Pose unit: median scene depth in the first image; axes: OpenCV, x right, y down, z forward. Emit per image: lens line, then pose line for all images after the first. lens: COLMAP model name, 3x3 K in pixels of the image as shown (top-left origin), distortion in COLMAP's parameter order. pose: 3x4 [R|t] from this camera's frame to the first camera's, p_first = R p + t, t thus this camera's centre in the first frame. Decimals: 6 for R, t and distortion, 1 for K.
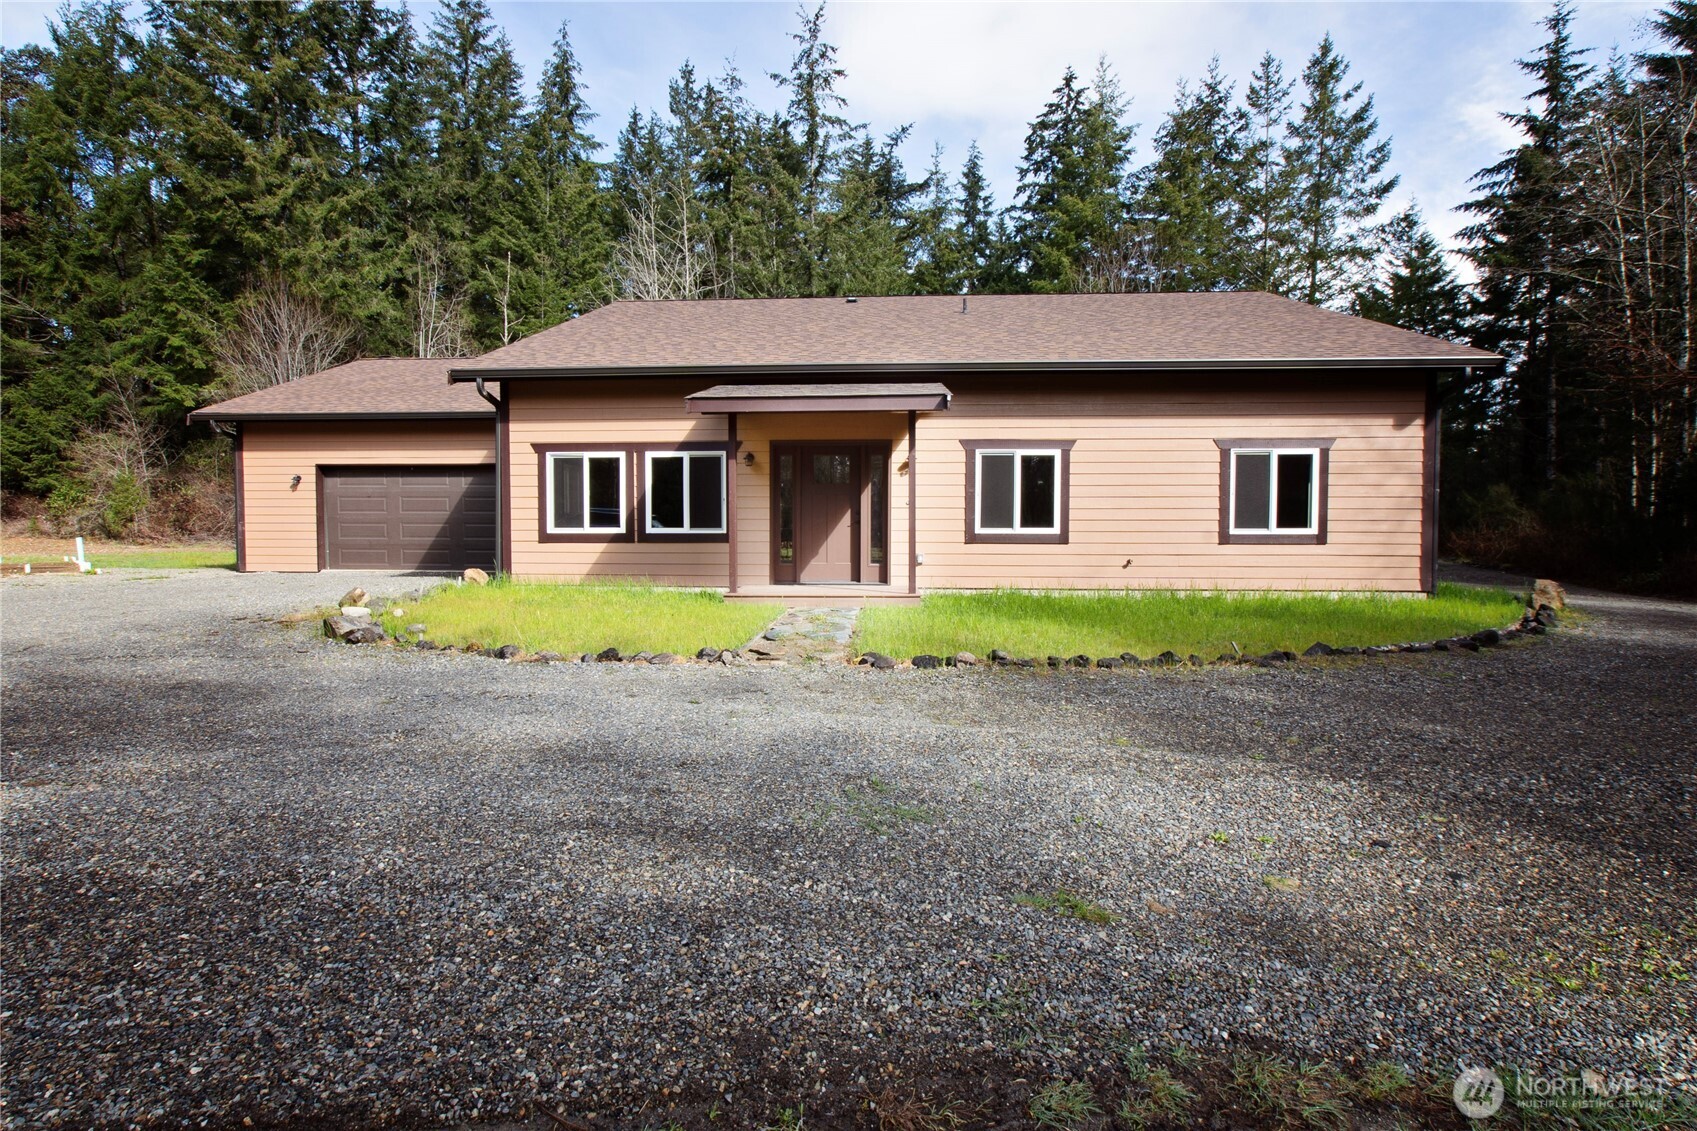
lens RADIAL K [[804.2, 0, 828.5], [0, 804.2, 565.3], [0, 0, 1]] dist [0.000383, -0.004557]
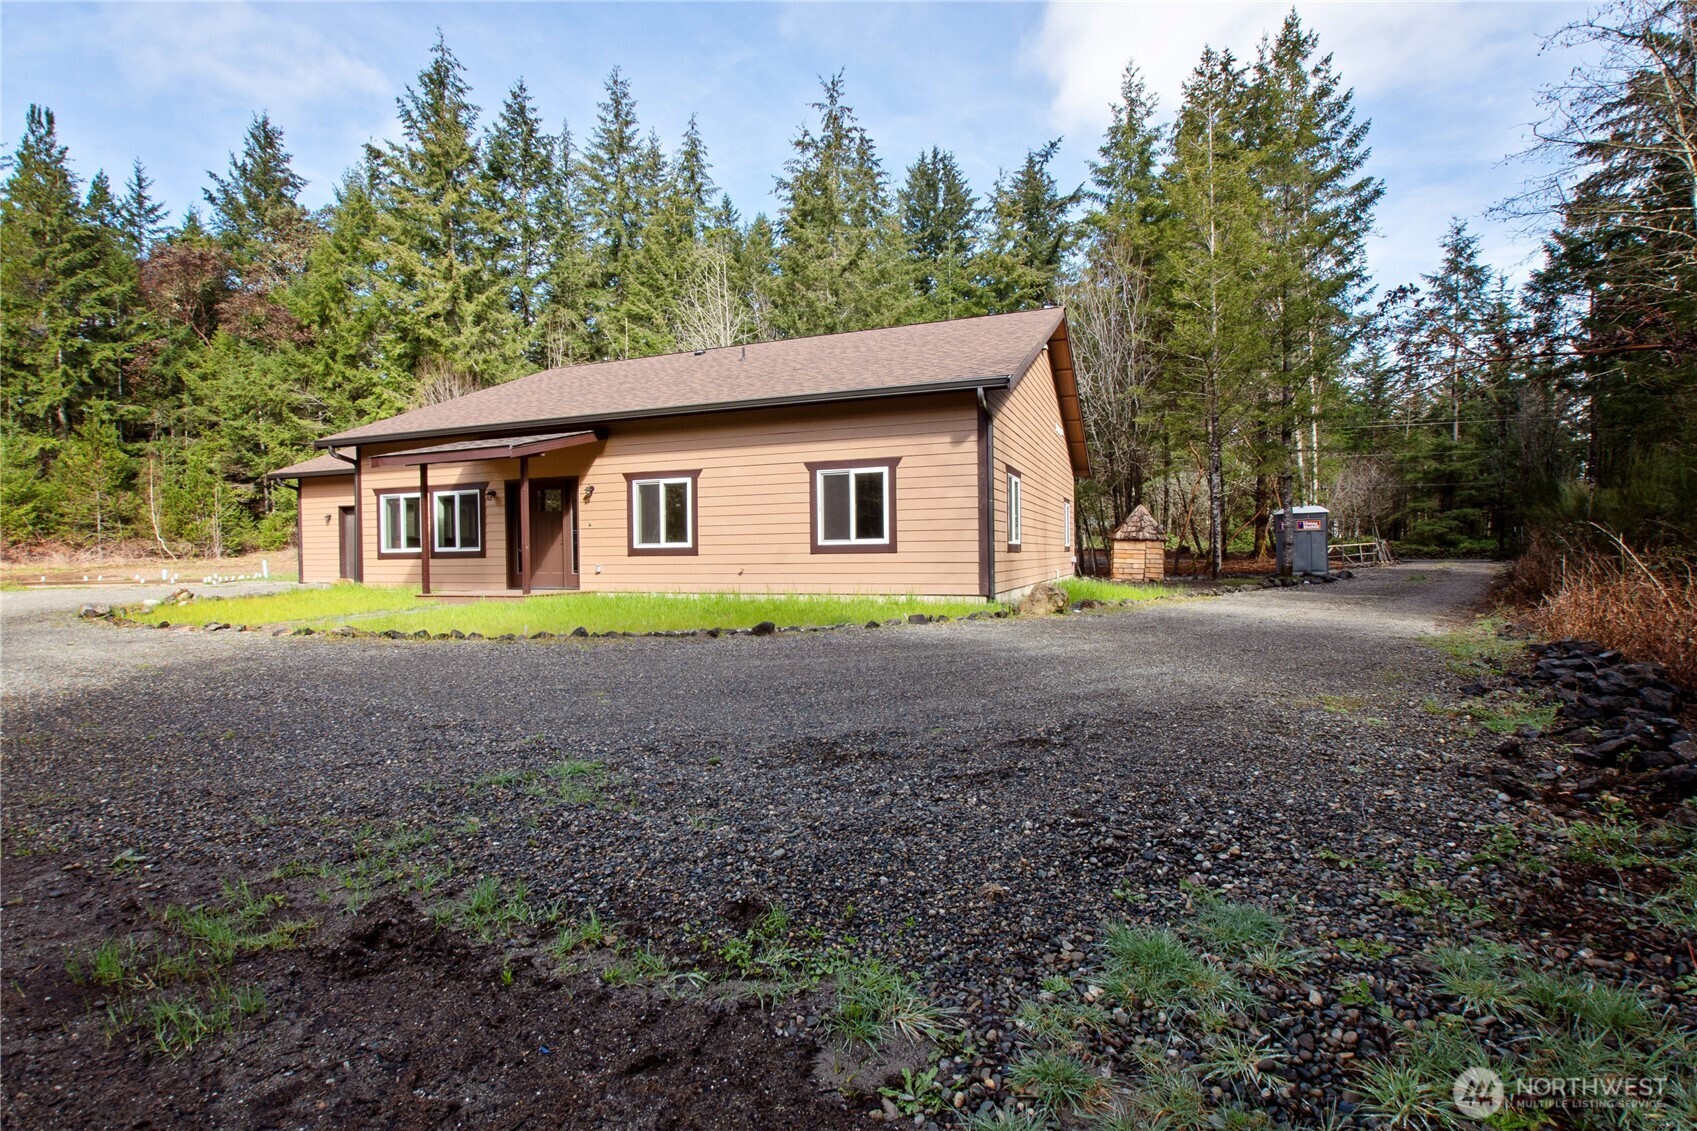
lens RADIAL K [[766.2, 0, 852.7], [0, 766.2, 581.5], [0, 0, 1]] dist [-0.024453, 0.010268]
pose [[0.956798, -0.004467, -0.290720, 0.546165], [0.007662, 0.999922, 0.009852, 0.001924], [0.290654, -0.011654, 0.956757, -0.020326]]
